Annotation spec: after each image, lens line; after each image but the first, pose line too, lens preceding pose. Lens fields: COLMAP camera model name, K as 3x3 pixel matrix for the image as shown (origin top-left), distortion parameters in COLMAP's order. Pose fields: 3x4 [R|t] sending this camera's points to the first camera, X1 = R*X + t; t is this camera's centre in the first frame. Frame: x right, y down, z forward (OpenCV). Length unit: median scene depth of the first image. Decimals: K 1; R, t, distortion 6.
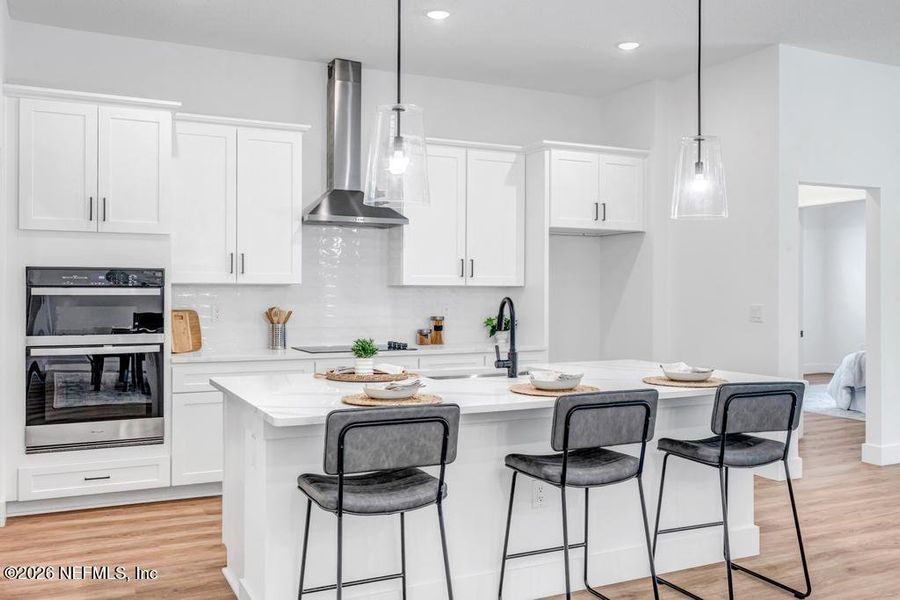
lens RADIAL K [[783.4, 0, 450.0], [0, 783.4, 300.0], [0, 0, 1]] dist [-0.003112, 0.002056]
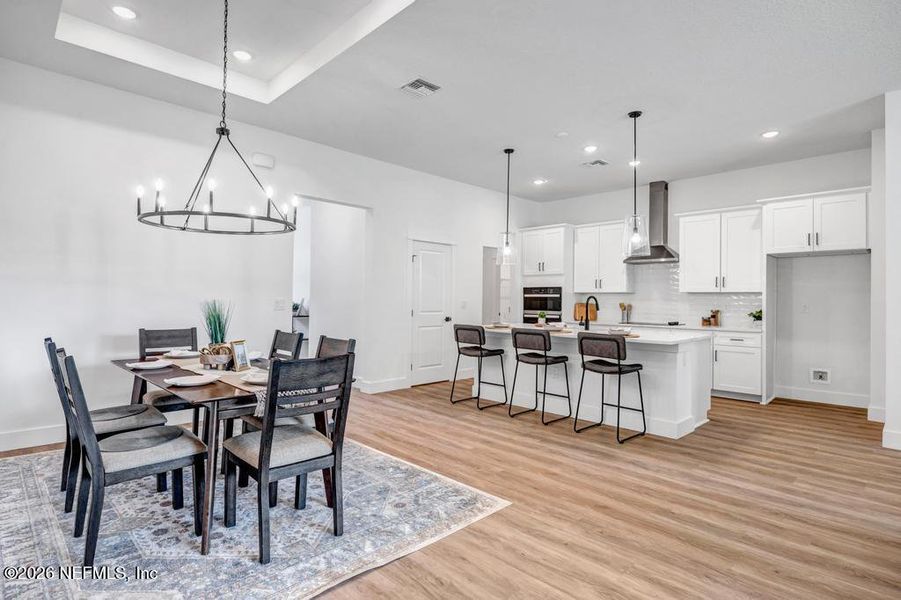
lens RADIAL K [[465.8, 0, 447.4], [0, 465.8, 294.8], [0, 0, 1]] dist [-0.002939, -0.000588]
pose [[0.314864, -0.009478, -0.949089, 1.007278], [-0.018095, 0.999708, -0.015986, 0.018667], [0.948964, 0.022207, 0.314601, 0.134403]]
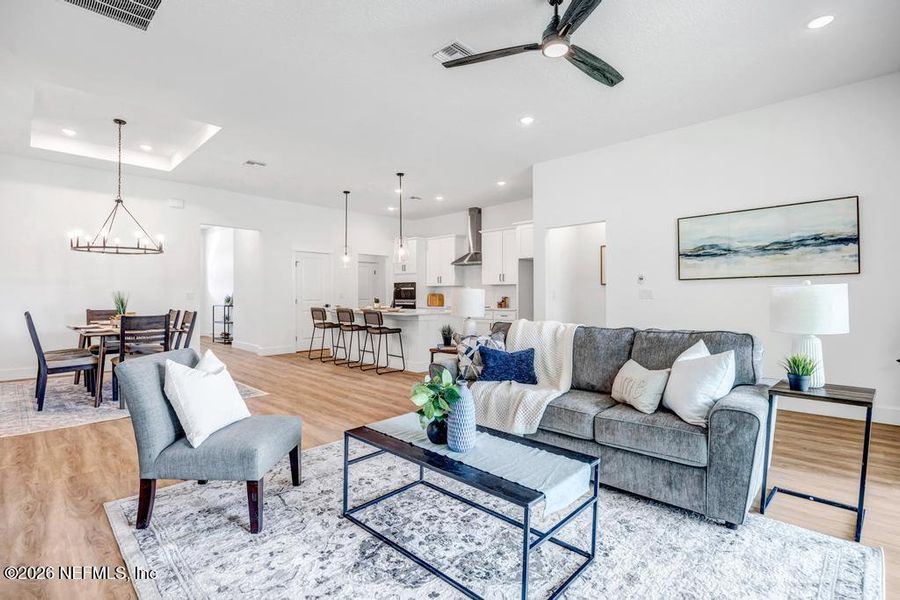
lens RADIAL K [[428.5, 0, 445.2], [0, 428.5, 295.6], [0, 0, 1]] dist [-0.011716, 0.001214]
pose [[0.331766, -0.002879, -0.943357, 1.594604], [-0.006092, 0.999968, -0.005194, 0.033026], [0.943342, 0.007470, 0.331738, 0.454873]]
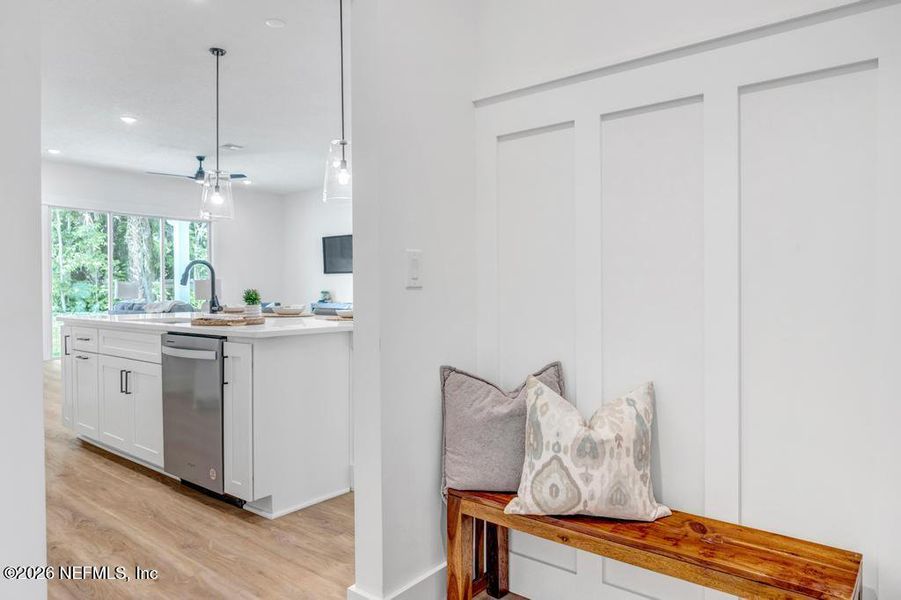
lens RADIAL K [[577.1, 0, 445.3], [0, 577.1, 295.7], [0, 0, 1]] dist [0.003245, -0.001302]
pose [[-0.418827, -0.010957, 0.908000, -0.802759], [0.012600, 0.999761, 0.017876, 0.037428], [-0.907979, 0.018927, -0.418589, 0.839423]]
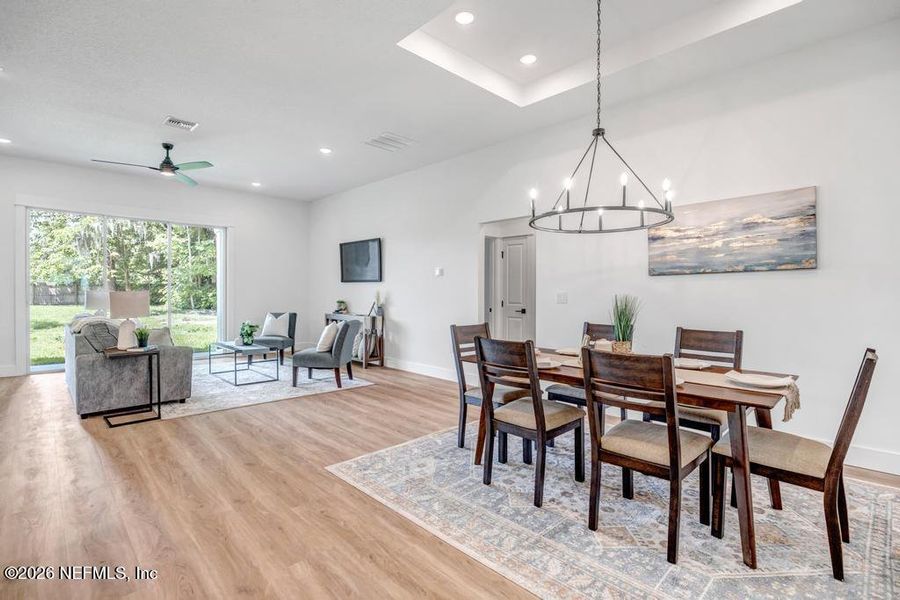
lens RADIAL K [[428.5, 0, 445.2], [0, 428.5, 295.6], [0, 0, 1]] dist [-0.011716, 0.001214]
pose [[-0.300680, -0.012475, 0.953643, -0.157798], [0.001839, 0.999905, 0.013660, 0.013543], [-0.953723, 0.005861, -0.300629, 0.417959]]
